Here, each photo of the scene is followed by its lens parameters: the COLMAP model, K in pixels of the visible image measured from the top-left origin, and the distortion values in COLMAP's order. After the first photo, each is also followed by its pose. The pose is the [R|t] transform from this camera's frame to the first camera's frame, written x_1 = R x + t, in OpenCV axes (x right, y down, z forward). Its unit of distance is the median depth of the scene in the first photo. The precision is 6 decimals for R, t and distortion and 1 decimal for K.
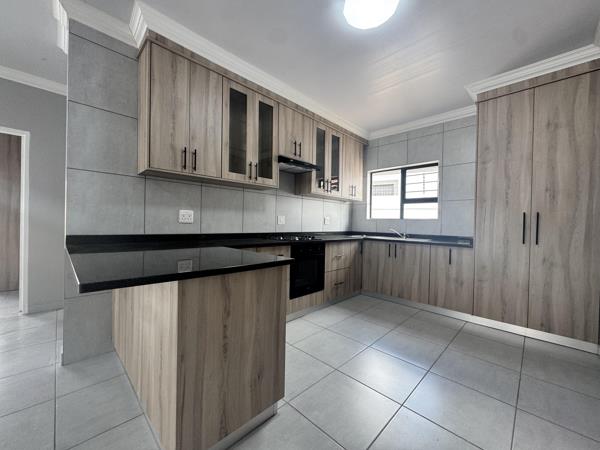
lens RADIAL K [[239.8, 0, 299.8], [0, 239.8, 225.4], [0, 0, 1]] dist [-0.005581, 0.000495]
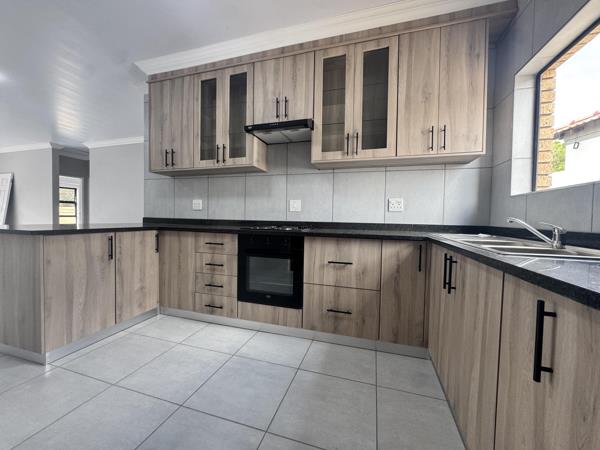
lens RADIAL K [[239.8, 0, 301.1], [0, 239.8, 224.9], [0, 0, 1]] dist [-0.005581, 0.000495]
pose [[0.465411, 0.014713, -0.884972, 0.762469], [-0.017016, 0.999826, 0.007674, 0.042070], [0.884931, 0.011488, 0.465581, 0.799867]]
